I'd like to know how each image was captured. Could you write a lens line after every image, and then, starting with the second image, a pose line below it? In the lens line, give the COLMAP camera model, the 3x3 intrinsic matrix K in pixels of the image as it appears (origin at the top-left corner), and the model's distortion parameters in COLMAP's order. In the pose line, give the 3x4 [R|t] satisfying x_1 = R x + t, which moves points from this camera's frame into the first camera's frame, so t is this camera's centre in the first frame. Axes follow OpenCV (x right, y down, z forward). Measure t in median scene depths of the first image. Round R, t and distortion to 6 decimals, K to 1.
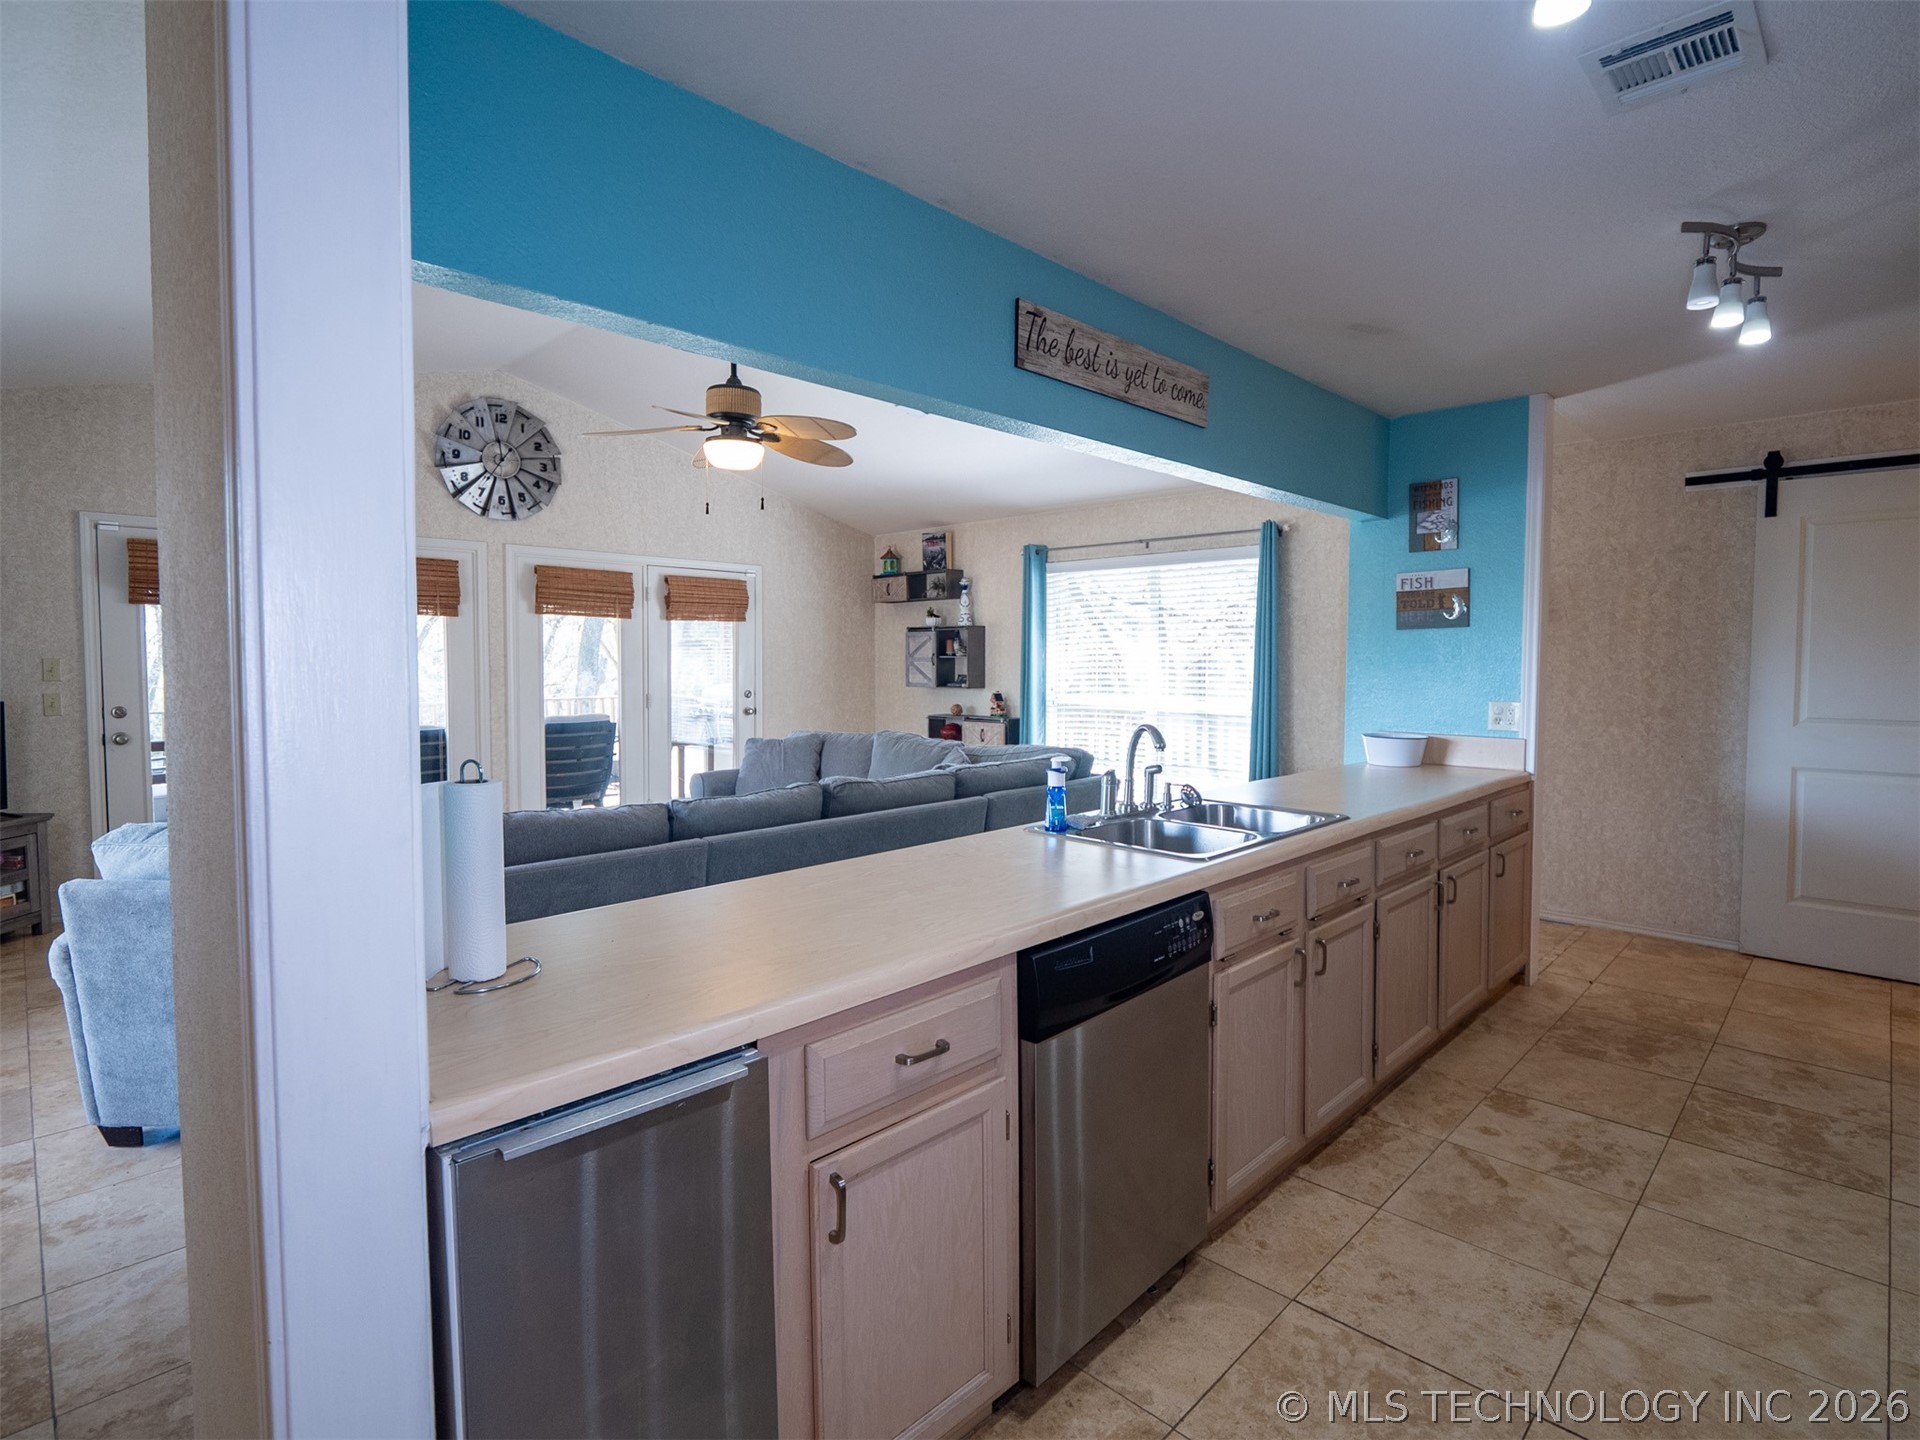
lens RADIAL K [[953.5, 0, 984.9], [0, 953.5, 703.4], [0, 0, 1]] dist [-0.009578, -0.002194]
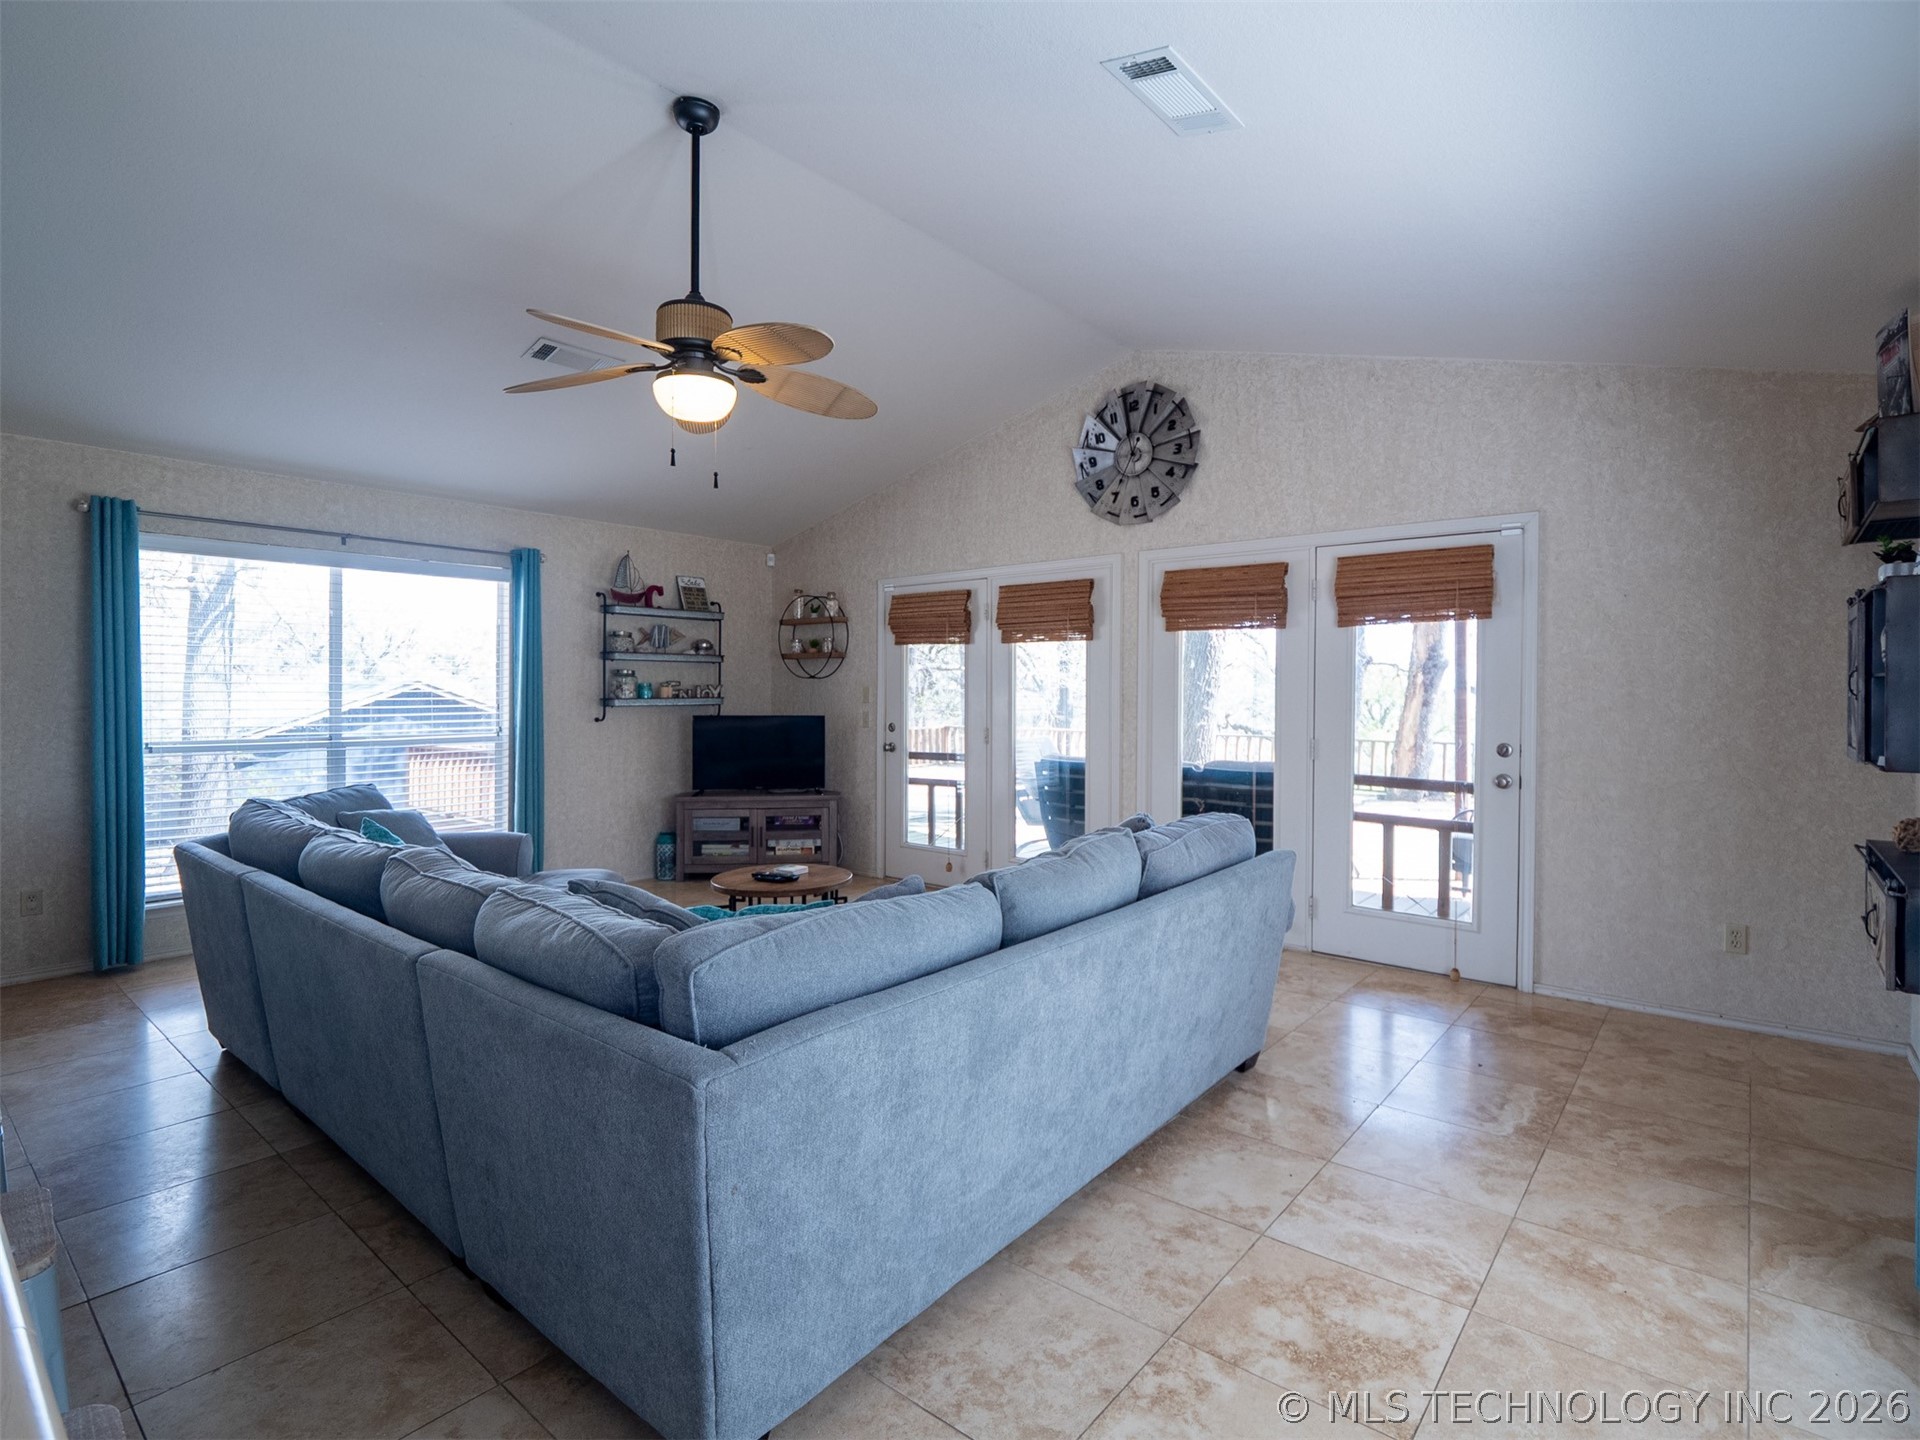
lens RADIAL K [[946.6, 0, 986.1], [0, 946.6, 698.6], [0, 0, 1]] dist [-0.000654, -0.012609]
pose [[0.084691, 0.004374, -0.996398, 0.478507], [-0.050496, 0.998724, 0.000092, -0.043409], [0.995127, 0.050307, 0.084804, 1.170951]]
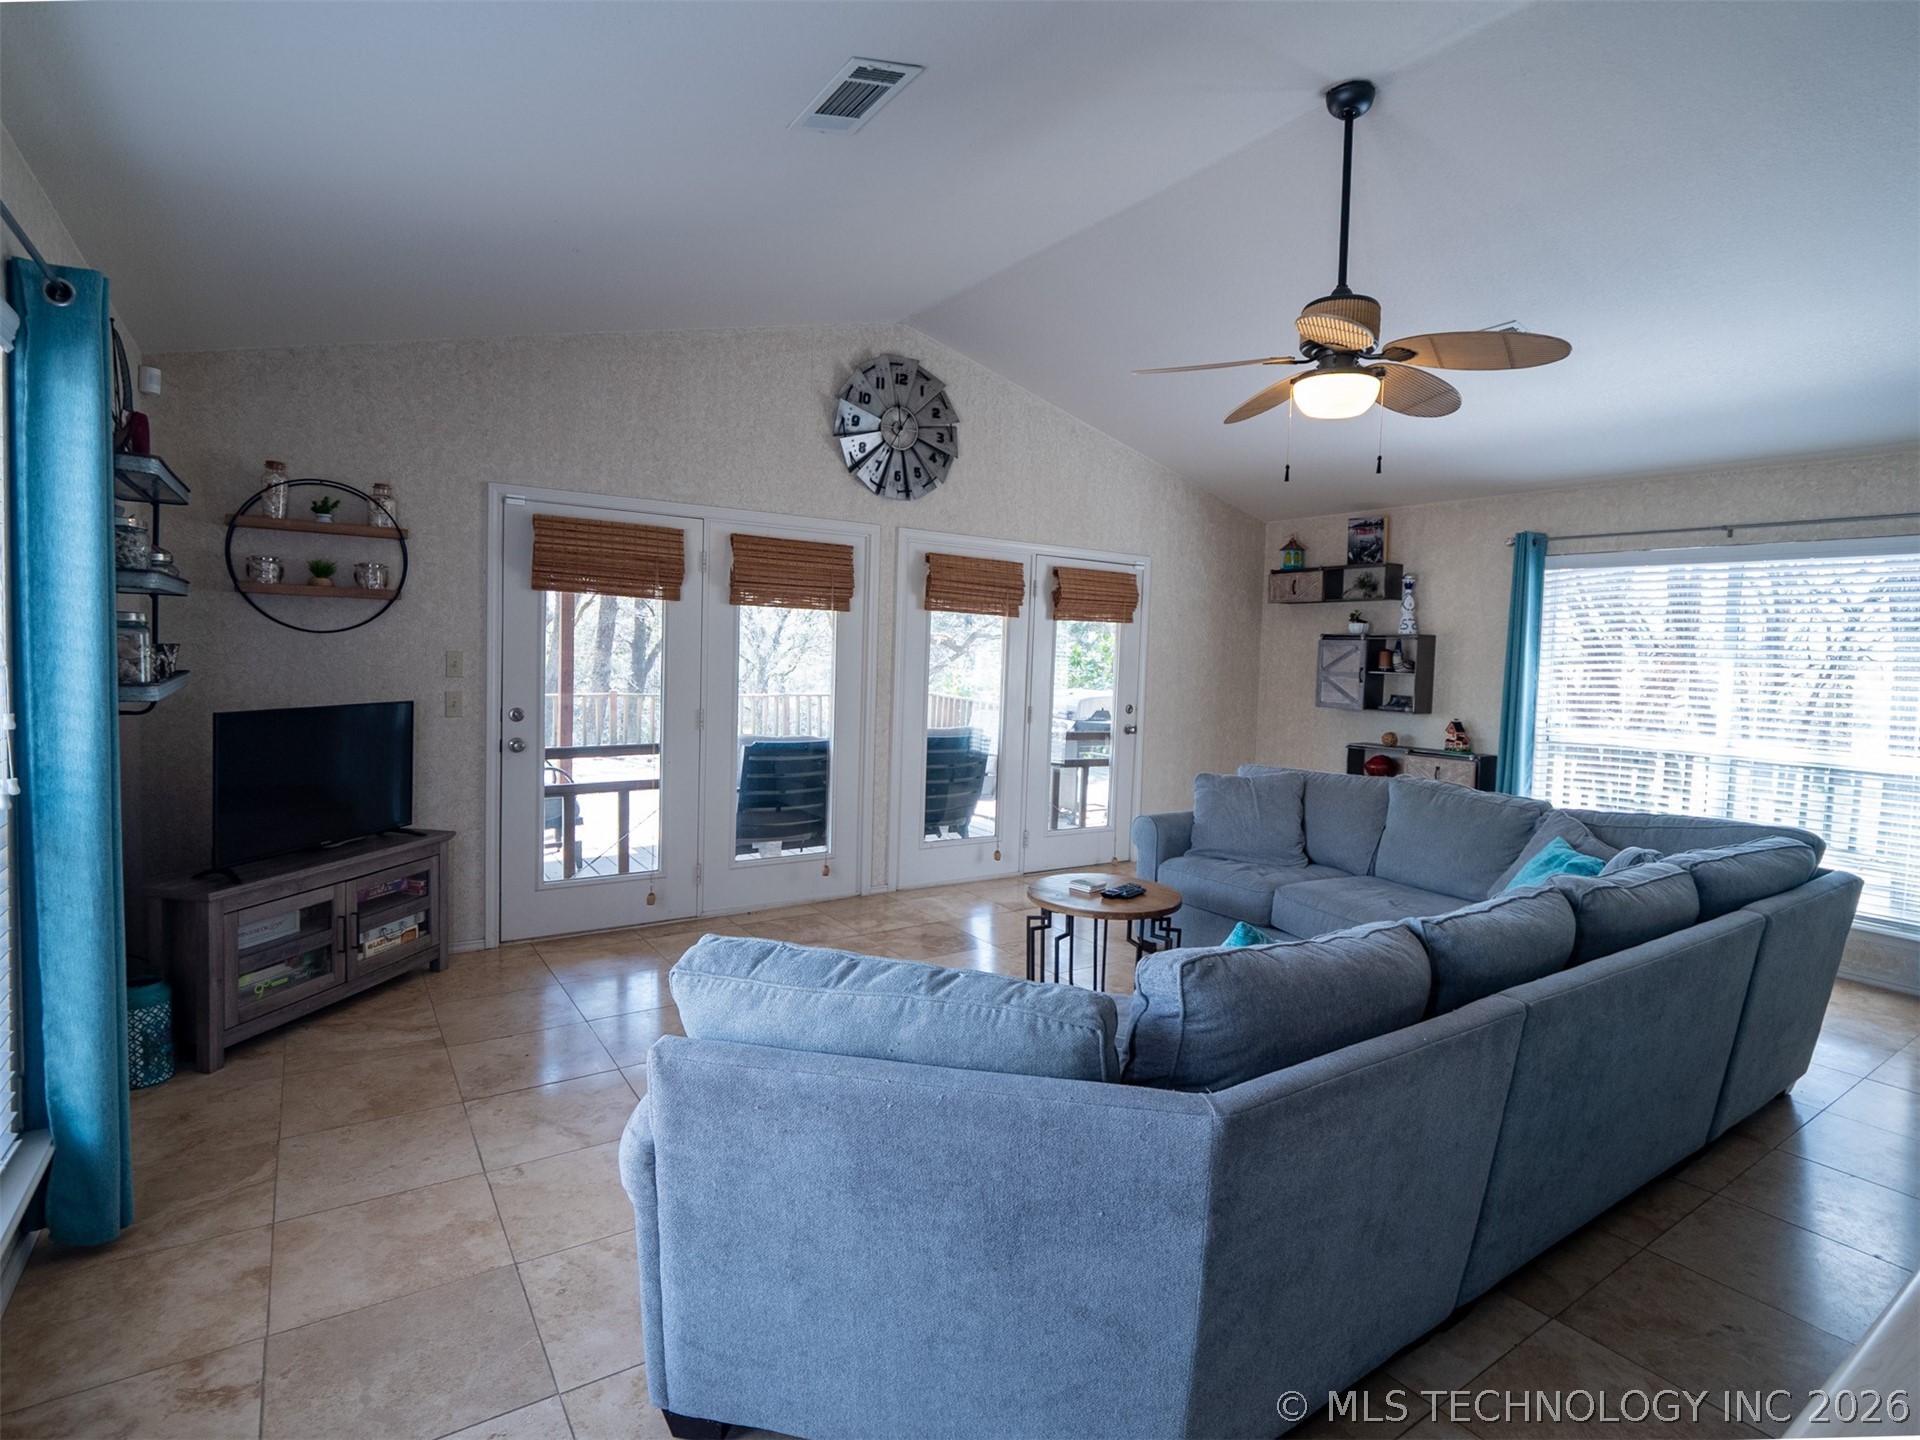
lens RADIAL K [[971.2, 0, 985.2], [0, 971.2, 697.2], [0, 0, 1]] dist [0.017207, -0.040657]
pose [[0.980372, 0.037562, -0.193544, -0.371718], [-0.038536, 0.999256, -0.001273, -0.025470], [0.193352, 0.008706, 0.981091, 0.236750]]
